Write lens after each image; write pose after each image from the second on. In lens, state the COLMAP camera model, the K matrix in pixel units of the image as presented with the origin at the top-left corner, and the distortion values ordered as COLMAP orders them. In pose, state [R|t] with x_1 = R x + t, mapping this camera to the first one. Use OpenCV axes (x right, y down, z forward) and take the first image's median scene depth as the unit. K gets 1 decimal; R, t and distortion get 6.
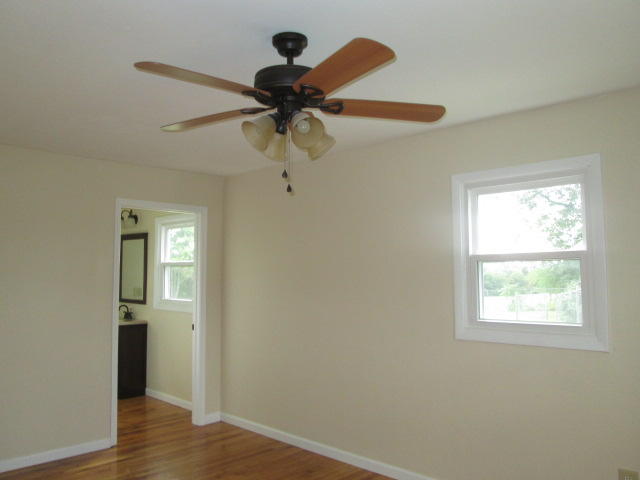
lens RADIAL K [[535.5, 0, 319.3], [0, 535.5, 239.2], [0, 0, 1]] dist [-0.068312, 0.014164]
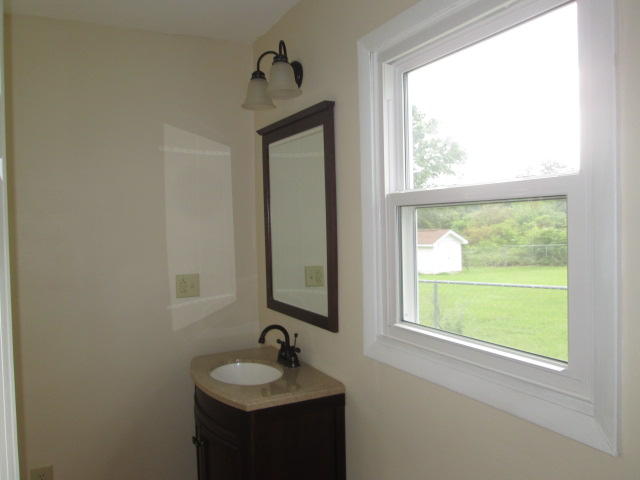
lens RADIAL K [[535.5, 0, 320.2], [0, 535.5, 239.7], [0, 0, 1]] dist [-0.068312, 0.014164]
pose [[0.945797, -0.012793, -0.324506, -0.230922], [0.046492, 0.994266, 0.096305, 0.036918], [0.321413, -0.106172, 0.940968, 0.698545]]
